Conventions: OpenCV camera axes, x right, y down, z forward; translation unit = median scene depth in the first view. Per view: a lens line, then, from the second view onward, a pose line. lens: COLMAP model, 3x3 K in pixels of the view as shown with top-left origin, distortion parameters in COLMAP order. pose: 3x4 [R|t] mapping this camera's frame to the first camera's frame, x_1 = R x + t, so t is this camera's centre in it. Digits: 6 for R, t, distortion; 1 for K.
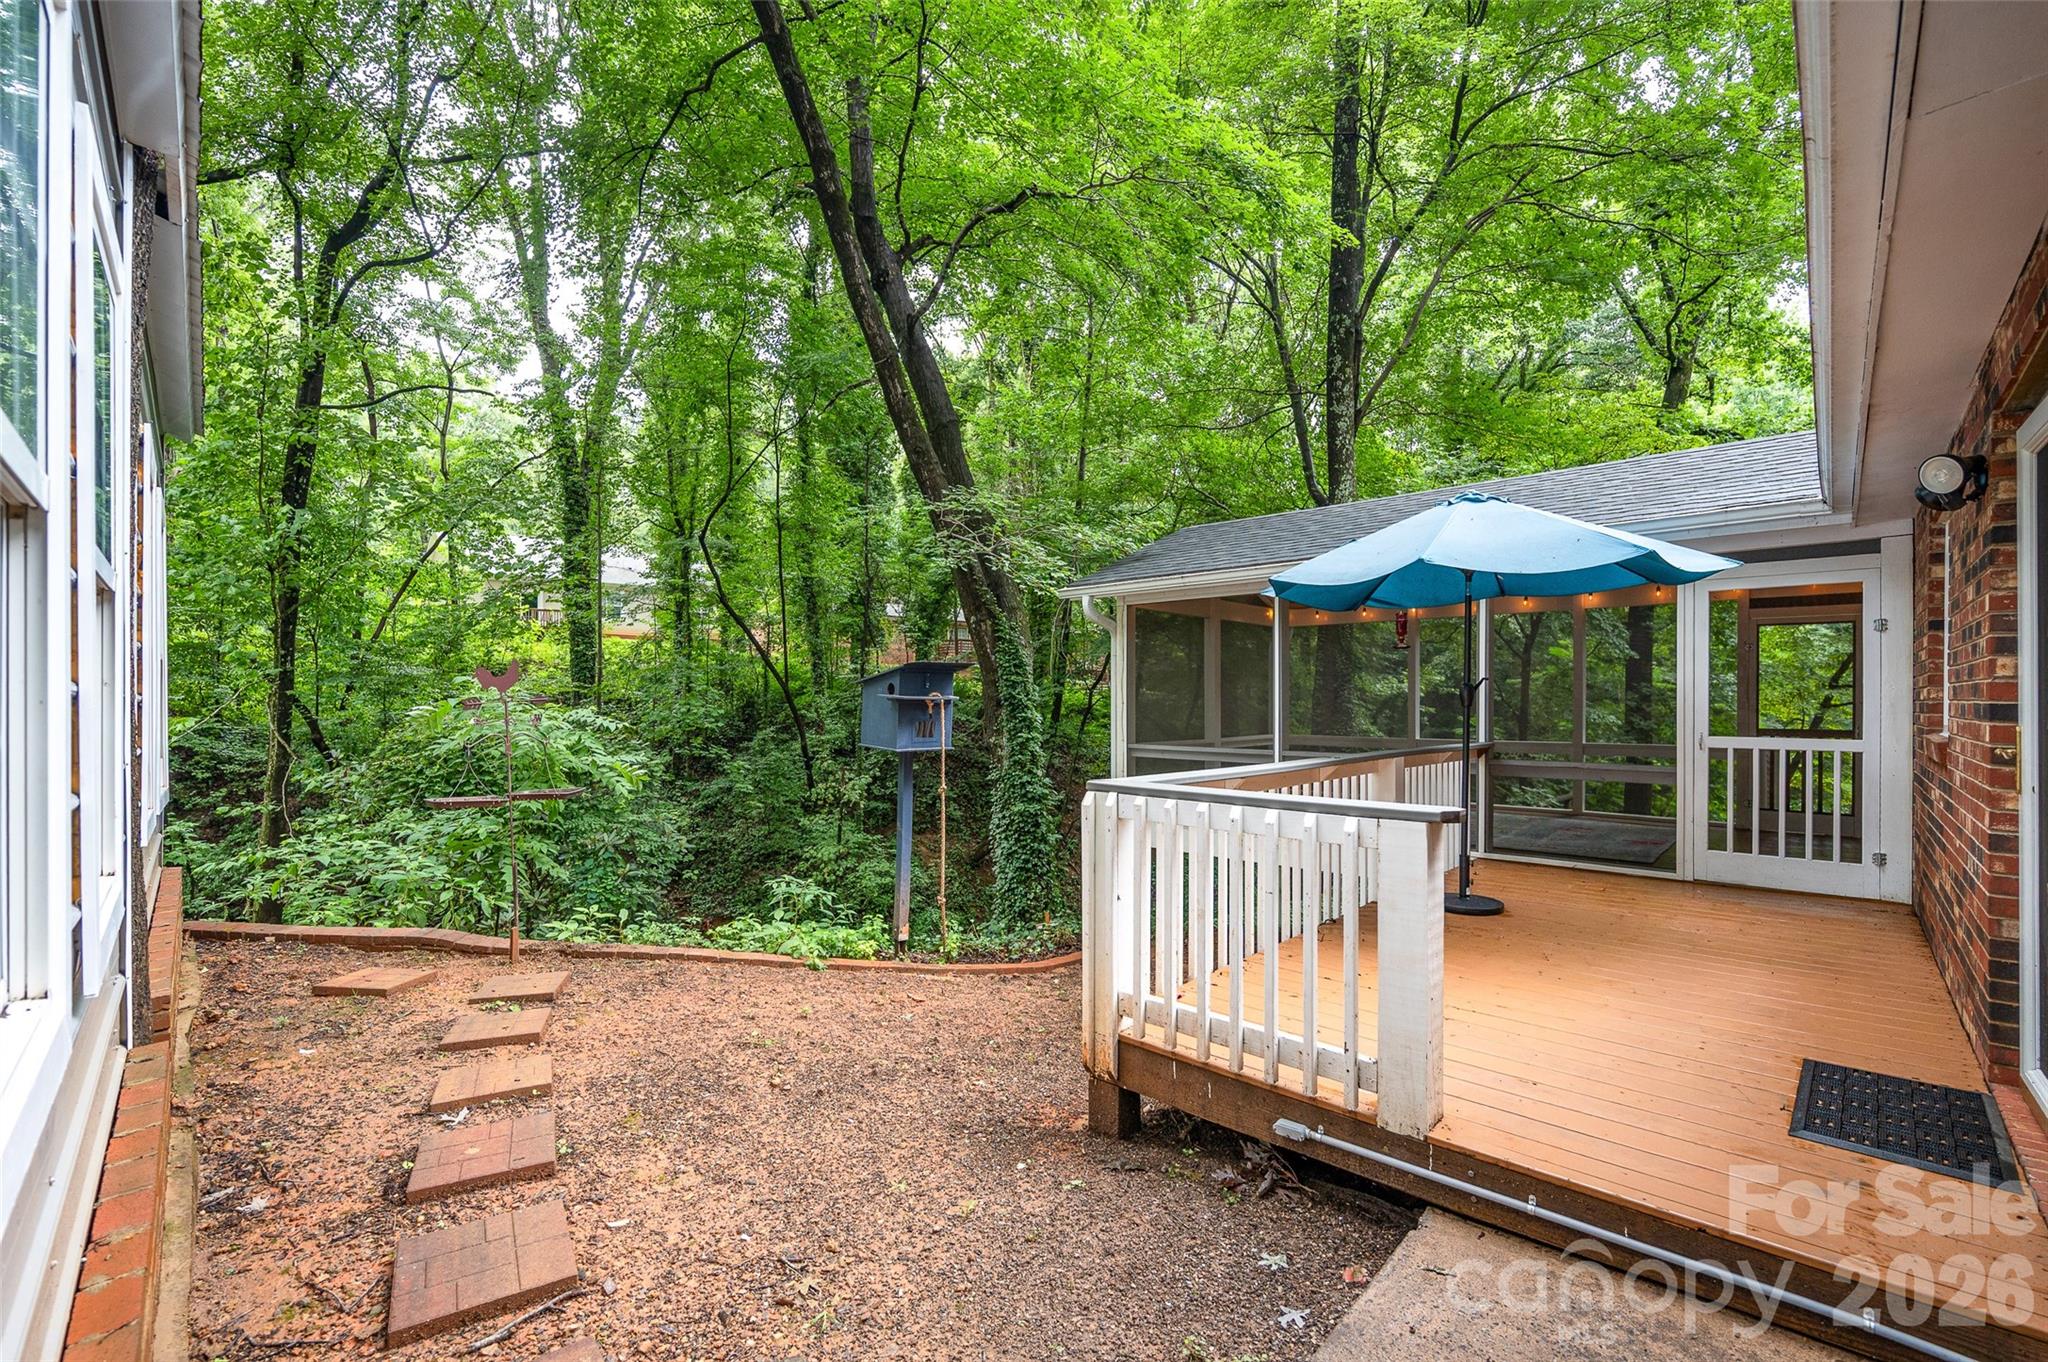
lens RADIAL K [[884.1, 0, 1016.2], [0, 884.1, 694.7], [0, 0, 1]] dist [0.001066, -0.000441]
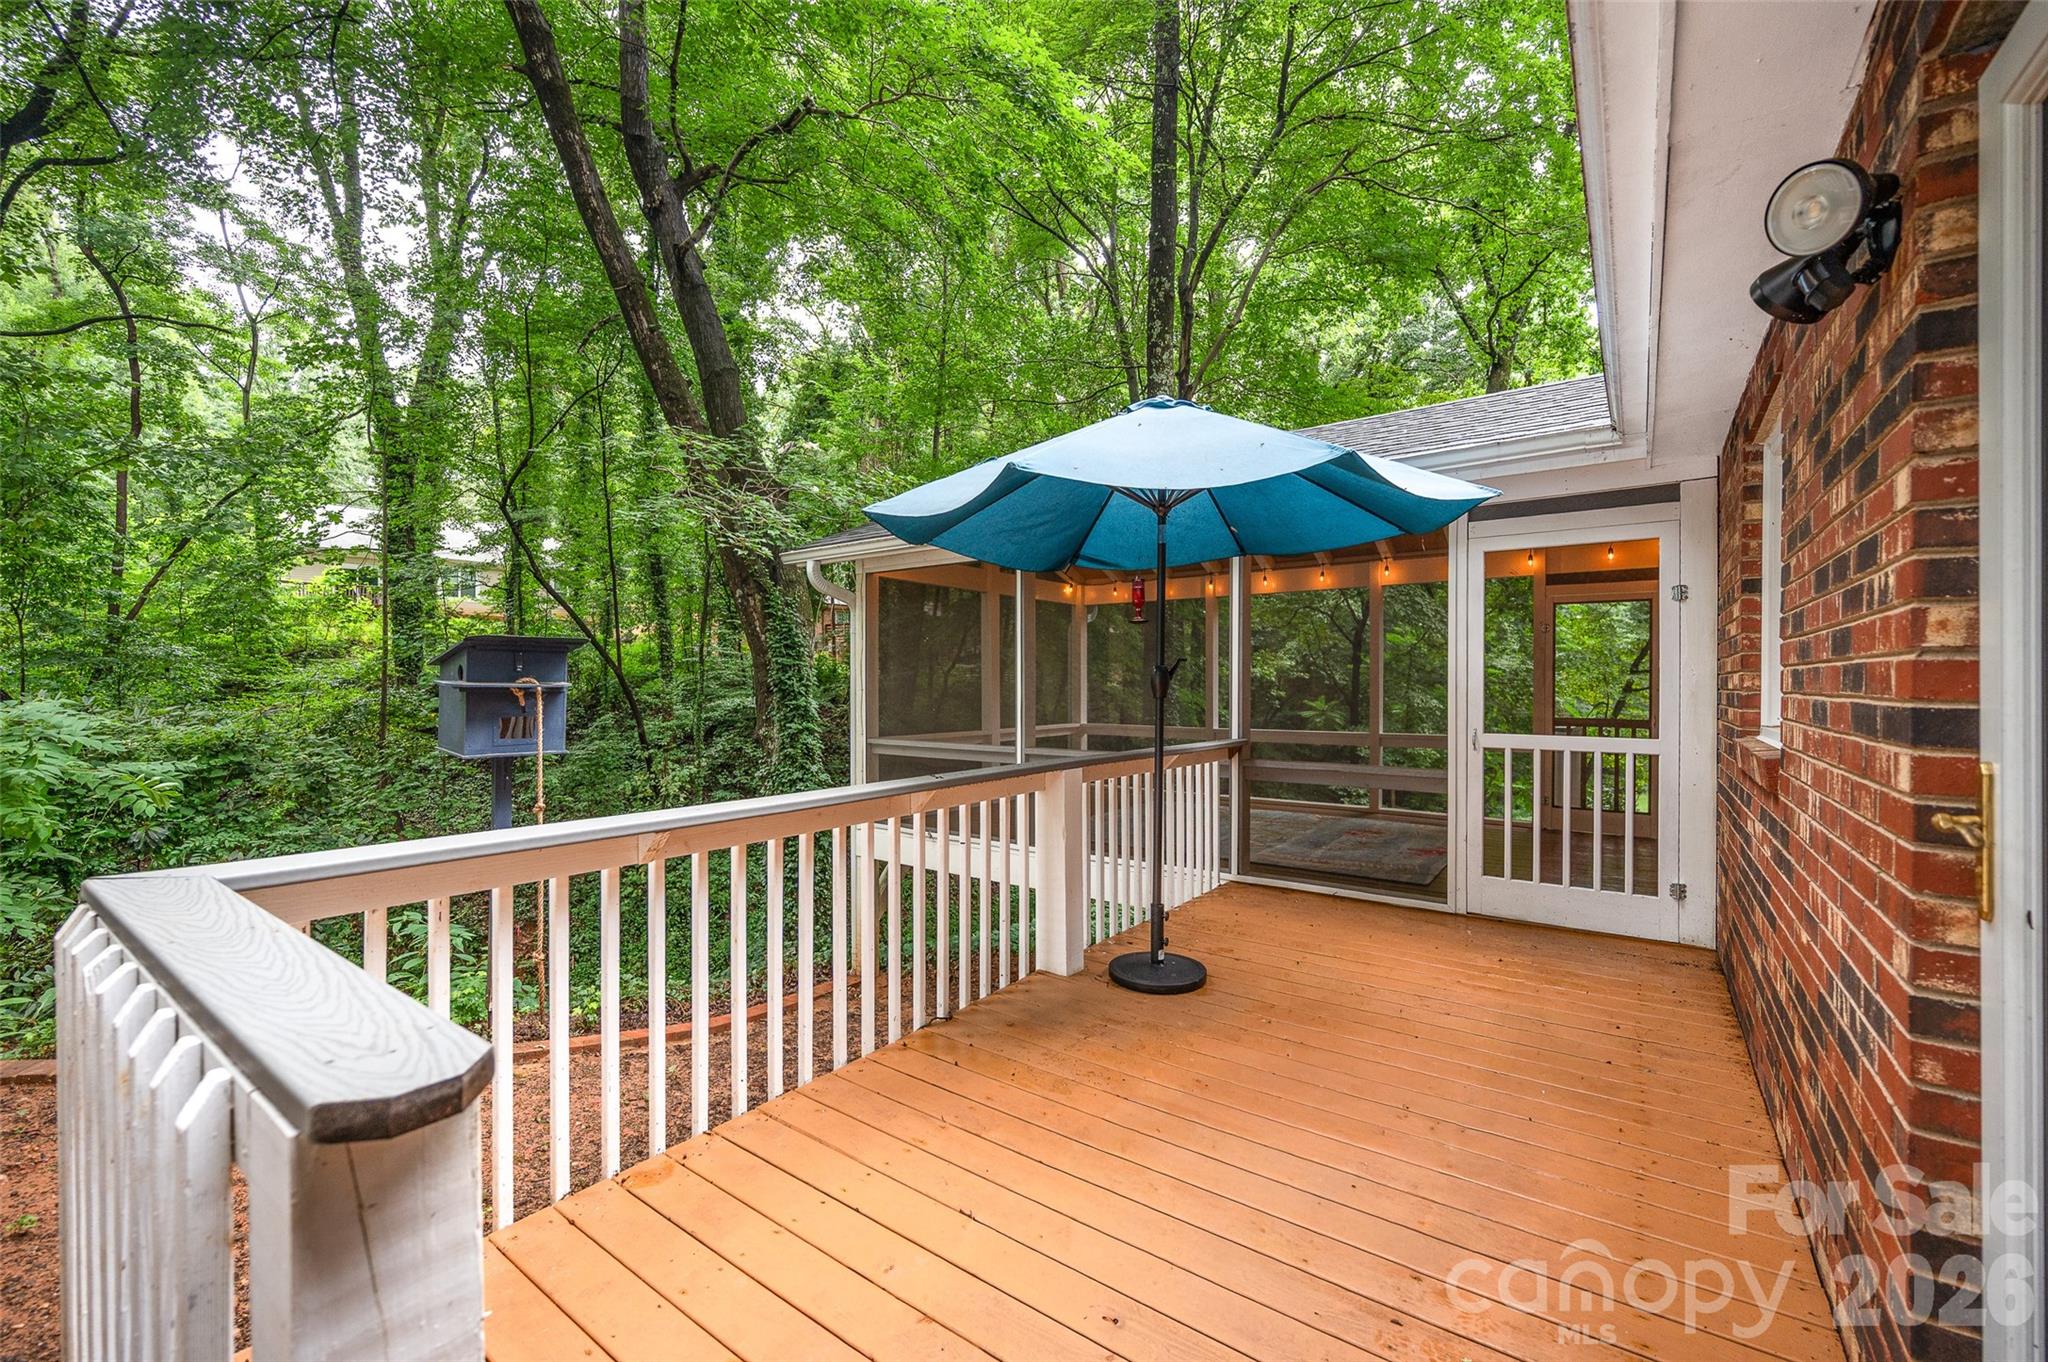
lens RADIAL K [[833.4, 0, 1031.8], [0, 833.4, 679.5], [0, 0, 1]] dist [0.006541, -0.000177]
pose [[0.992873, 0.000452, 0.119177, 0.283143], [-0.000603, 0.999999, 0.001232, -0.002185], [-0.119176, -0.001295, 0.992872, 0.295040]]
